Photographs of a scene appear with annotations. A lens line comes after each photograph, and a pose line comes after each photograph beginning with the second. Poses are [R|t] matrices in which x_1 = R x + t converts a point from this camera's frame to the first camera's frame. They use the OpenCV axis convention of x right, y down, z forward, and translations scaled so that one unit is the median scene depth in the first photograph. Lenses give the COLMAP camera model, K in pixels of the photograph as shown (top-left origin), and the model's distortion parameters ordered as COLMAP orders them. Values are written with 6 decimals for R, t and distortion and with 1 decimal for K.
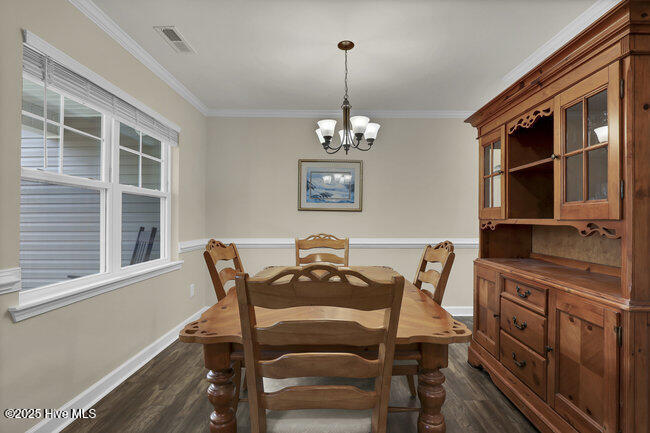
lens RADIAL K [[304.2, 0, 326.9], [0, 304.2, 219.4], [0, 0, 1]] dist [-0.026337, 0.000003]
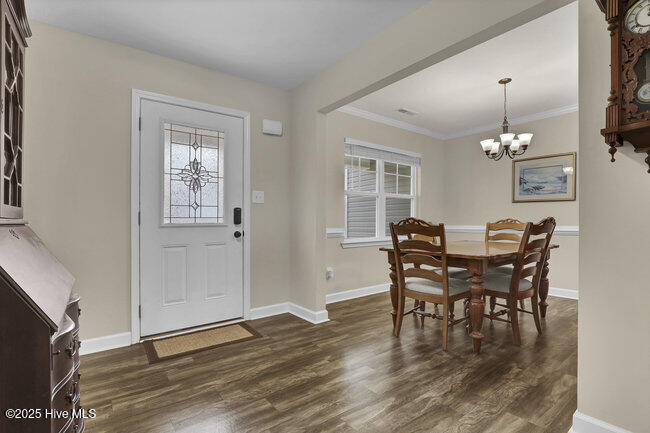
lens RADIAL K [[304.2, 0, 323.9], [0, 304.2, 219.9], [0, 0, 1]] dist [-0.026337, 0.000003]
pose [[0.598181, -0.007966, -0.801321, 0.494867], [0.005129, 0.999968, -0.006112, 0.050879], [0.801344, -0.000453, 0.598203, -0.374707]]
